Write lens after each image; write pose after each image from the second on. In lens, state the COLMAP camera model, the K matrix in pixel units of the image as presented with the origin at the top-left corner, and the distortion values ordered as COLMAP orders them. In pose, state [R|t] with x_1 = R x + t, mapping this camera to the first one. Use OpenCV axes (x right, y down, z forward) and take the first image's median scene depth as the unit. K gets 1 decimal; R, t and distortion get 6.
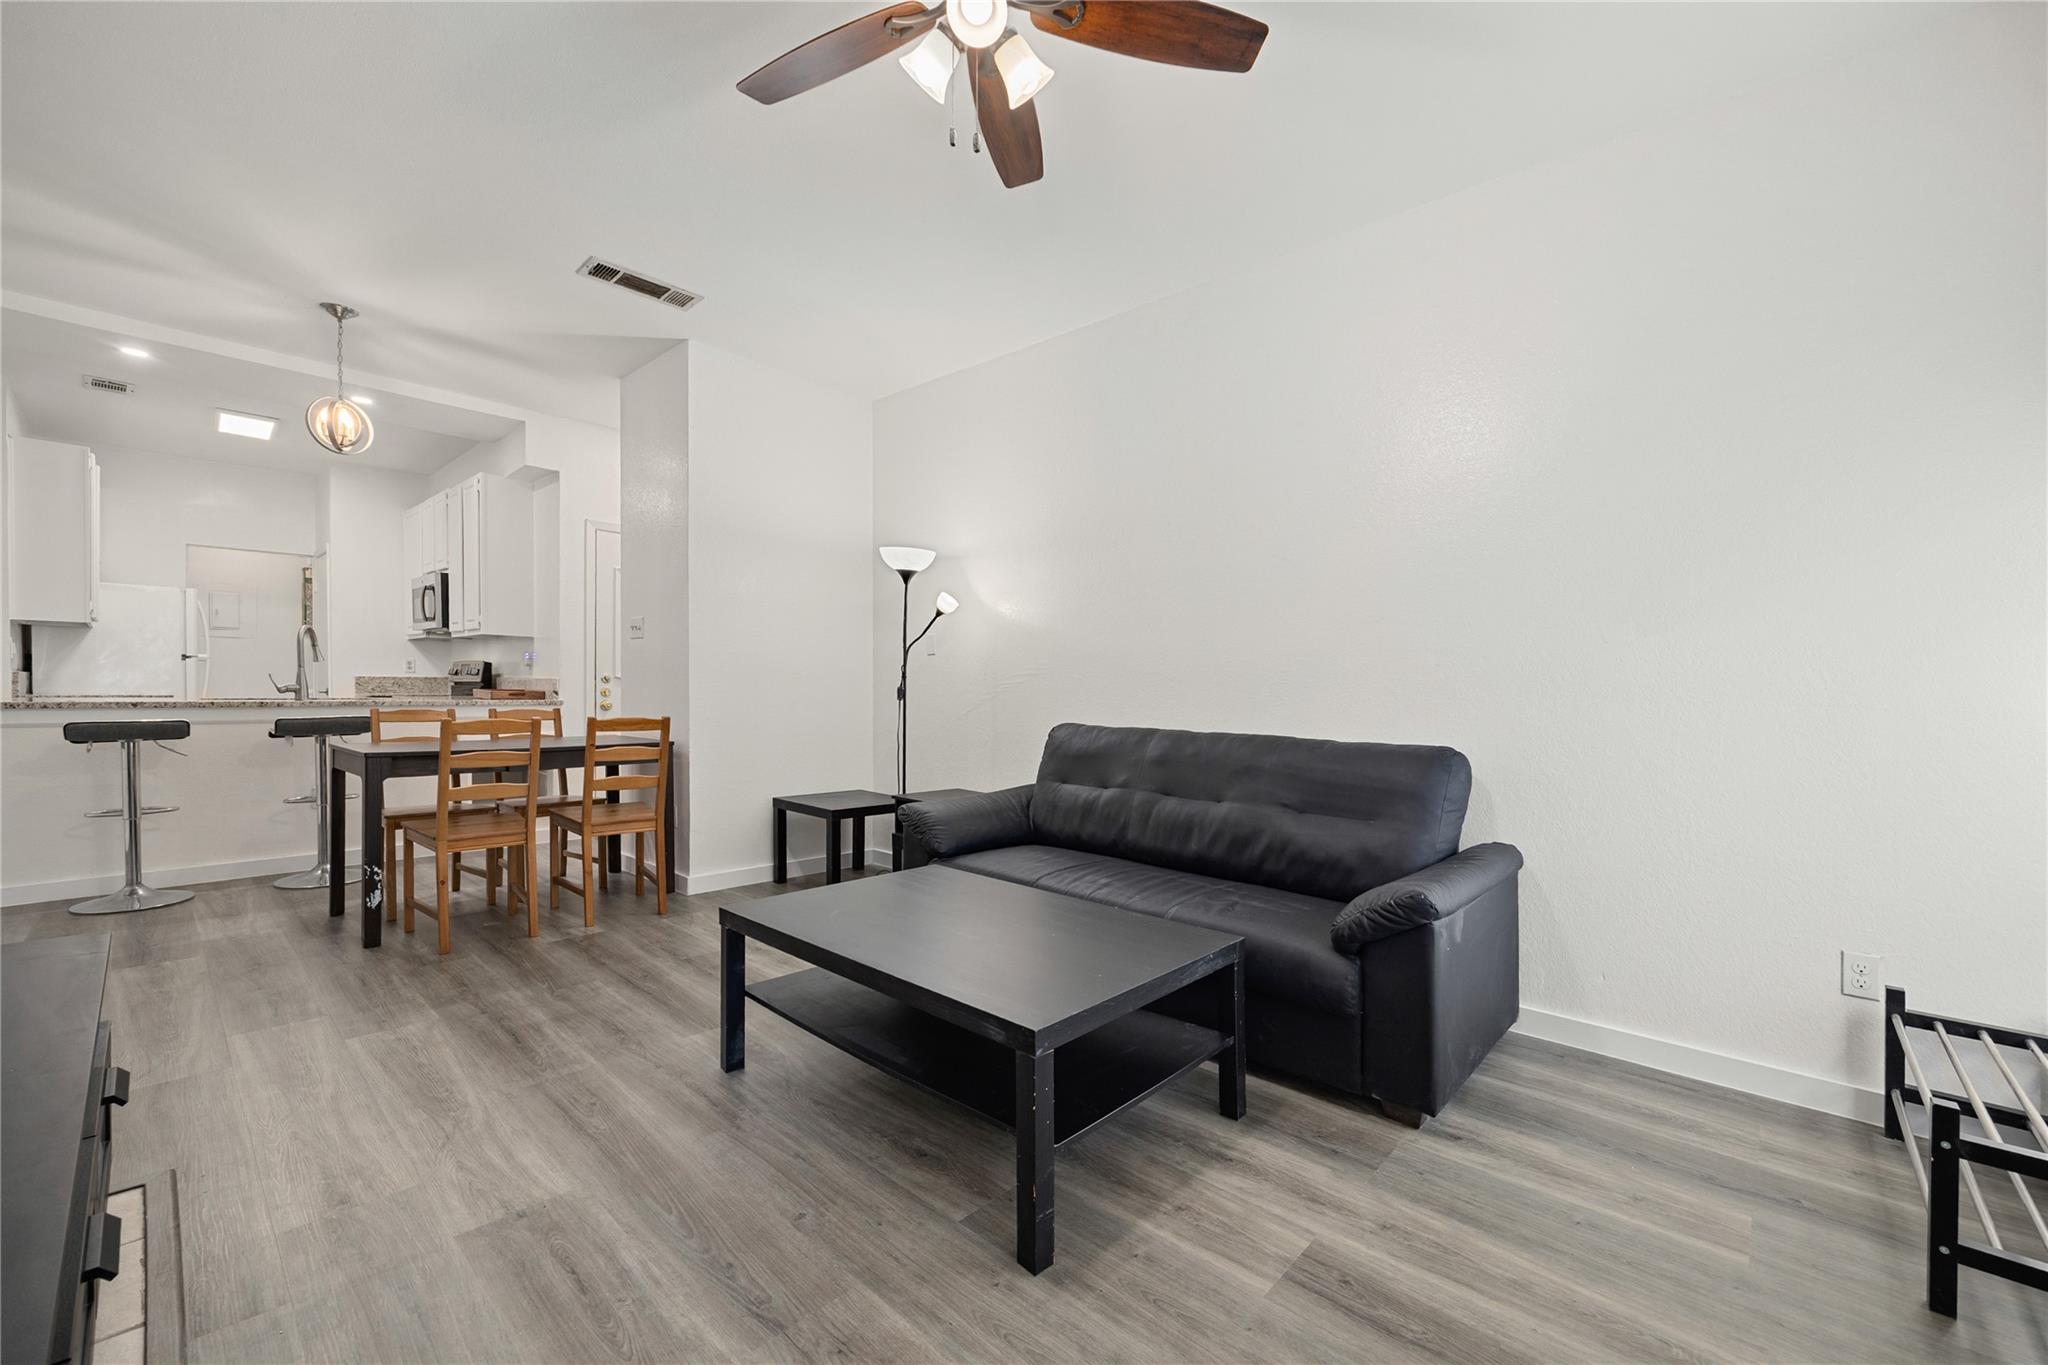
lens RADIAL K [[791.8, 0, 1052.7], [0, 791.8, 708.7], [0, 0, 1]] dist [-0.002220, -0.000299]
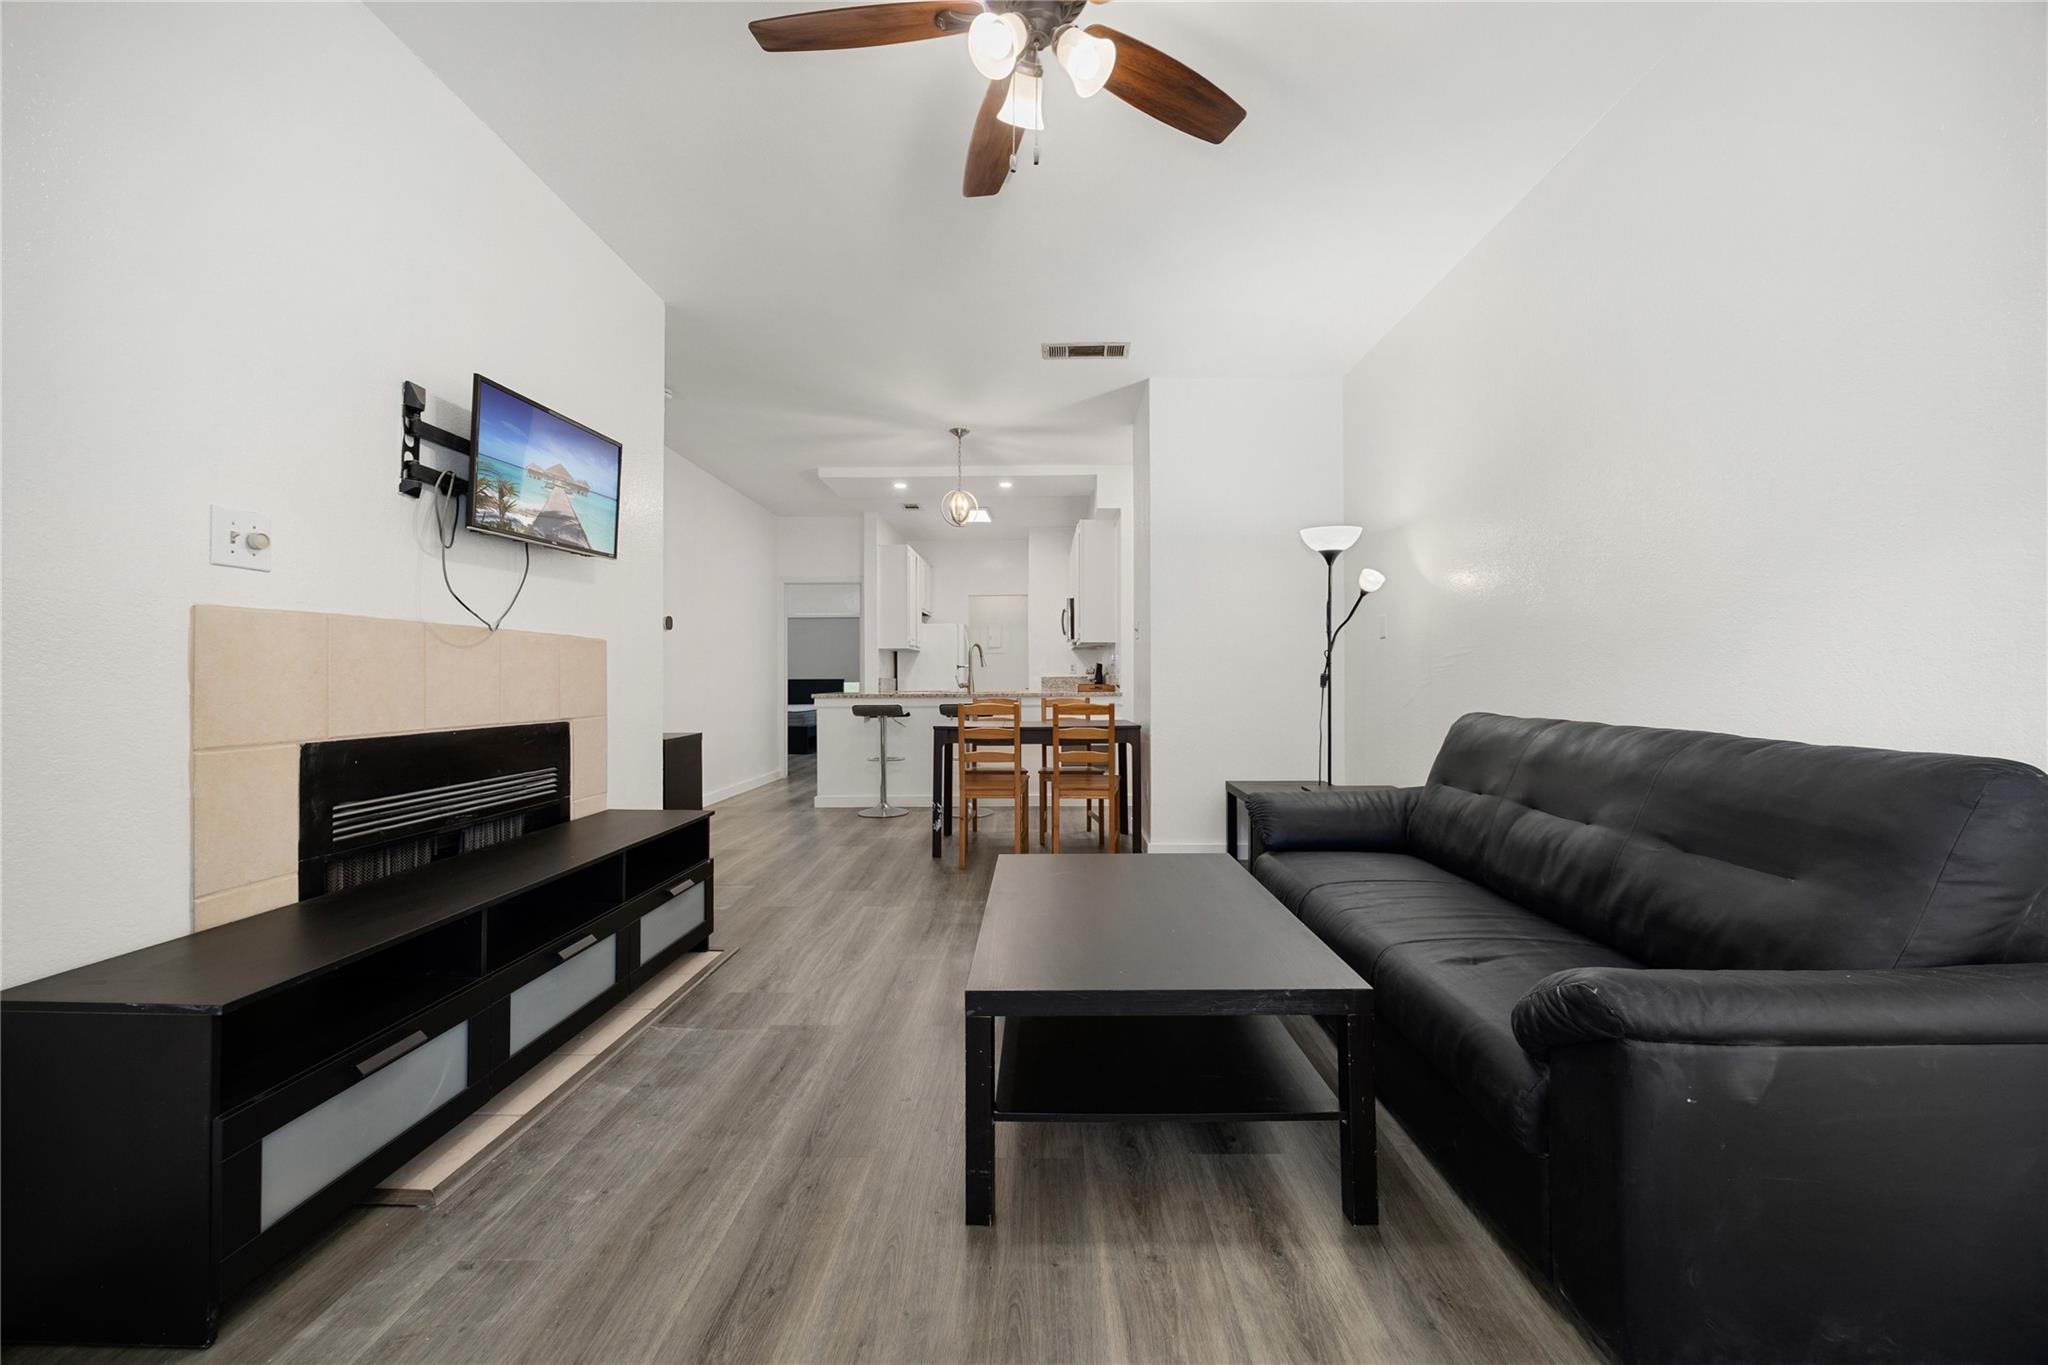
lens RADIAL K [[791.8, 0, 1074.3], [0, 791.8, 687.5], [0, 0, 1]] dist [-0.002220, -0.000299]
pose [[0.675241, -0.012582, -0.737490, 0.389327], [-0.005377, 0.999744, -0.021979, 0.014365], [0.737577, 0.018807, 0.675001, 0.177462]]
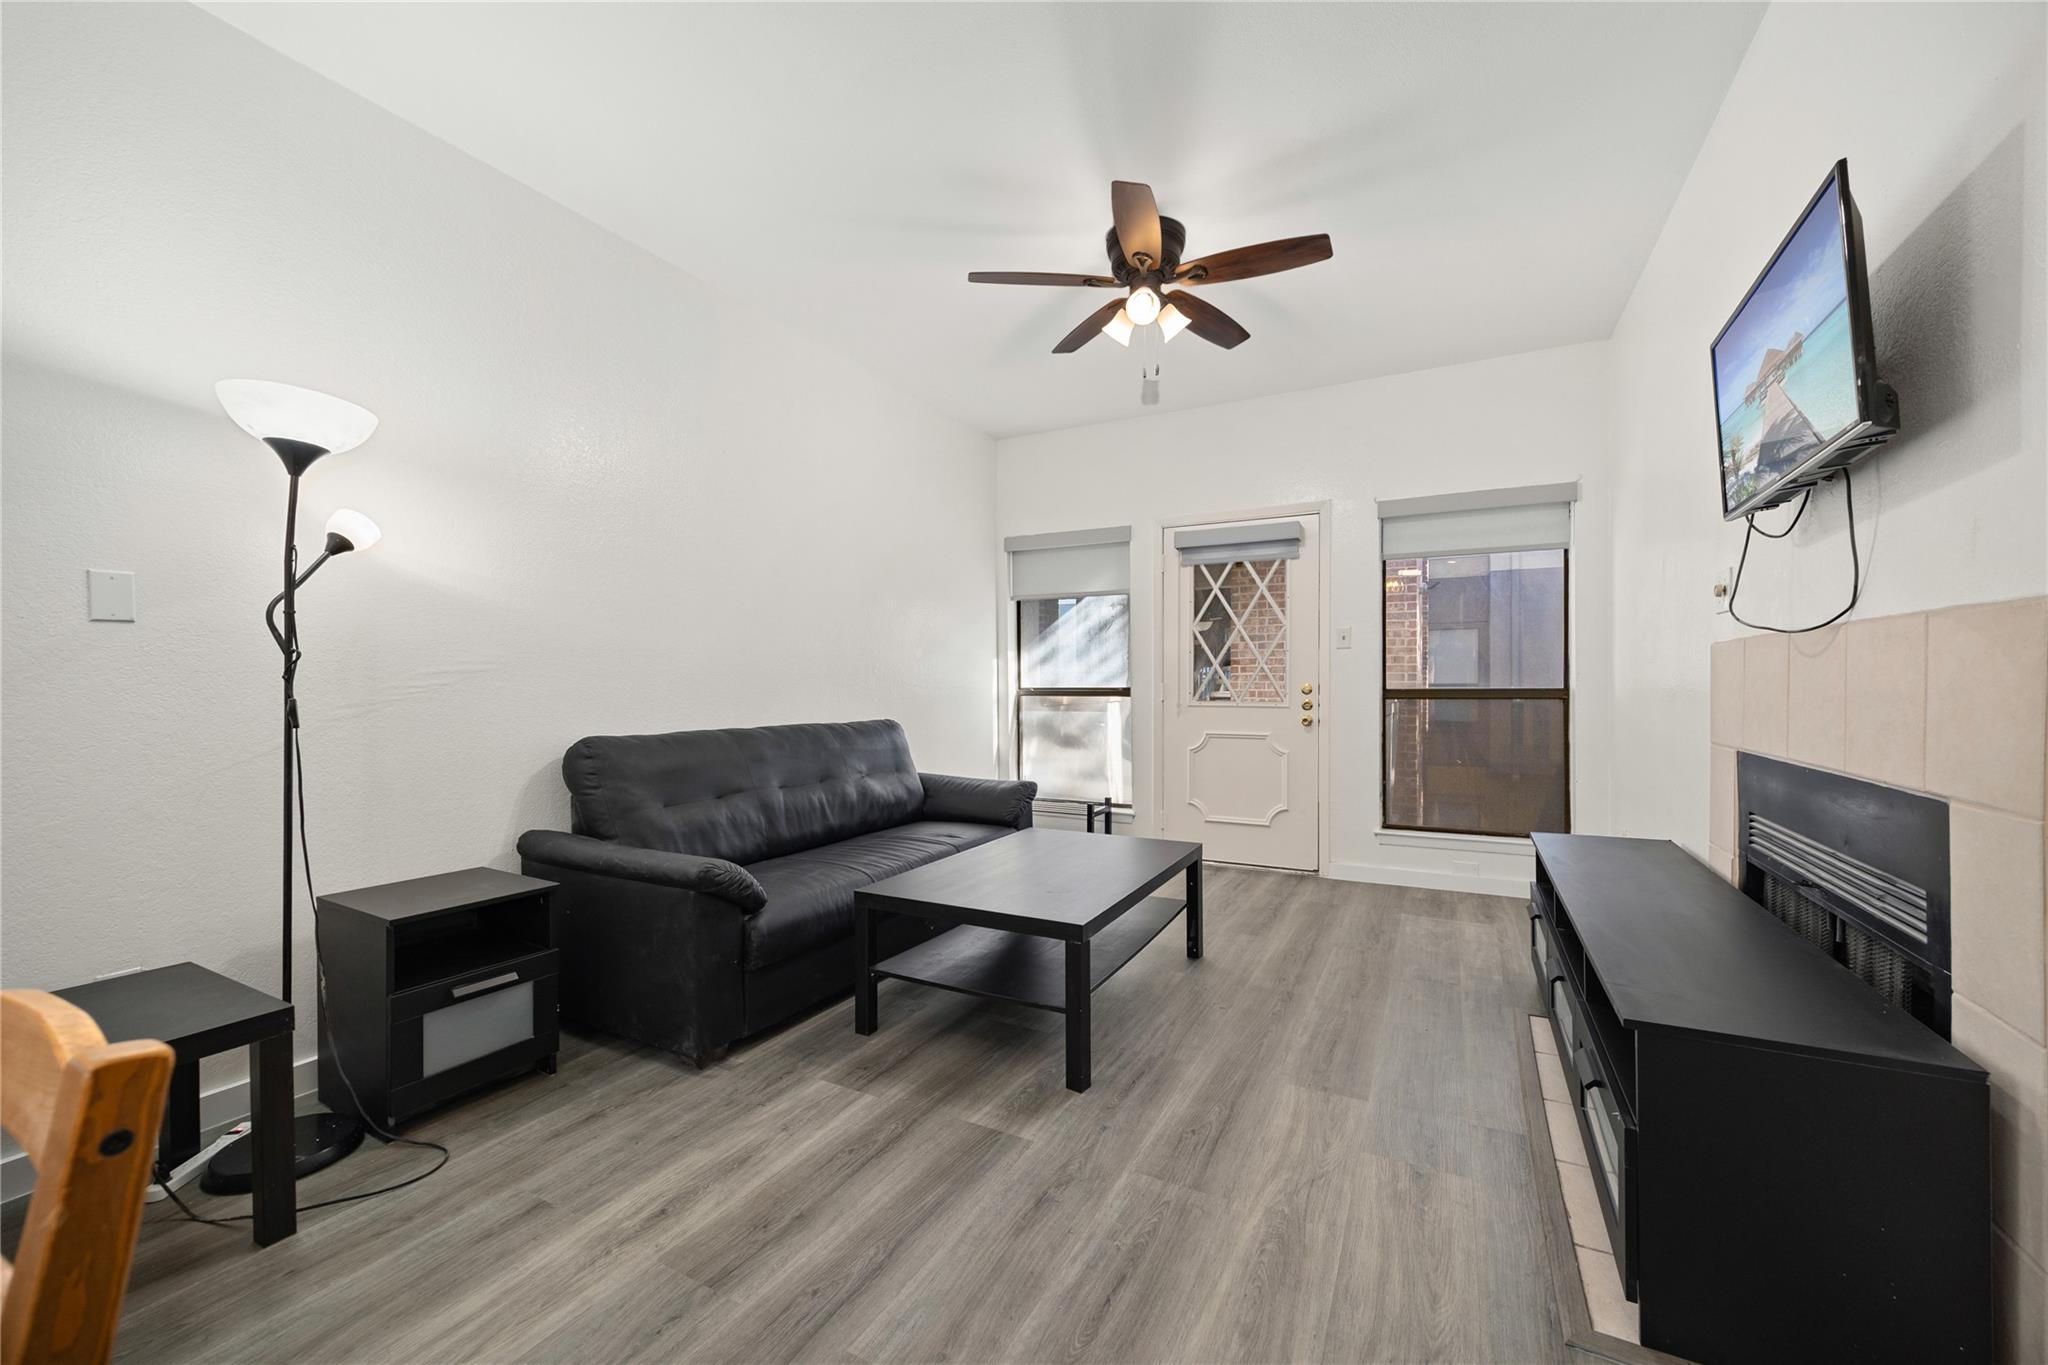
lens RADIAL K [[791.8, 0, 1037.6], [0, 791.8, 686.0], [0, 0, 1]] dist [-0.002220, -0.000299]
pose [[-0.230115, -0.022817, 0.972896, -0.911472], [0.031894, 0.999011, 0.030974, -0.042340], [-0.972641, 0.038157, -0.229159, 0.868464]]
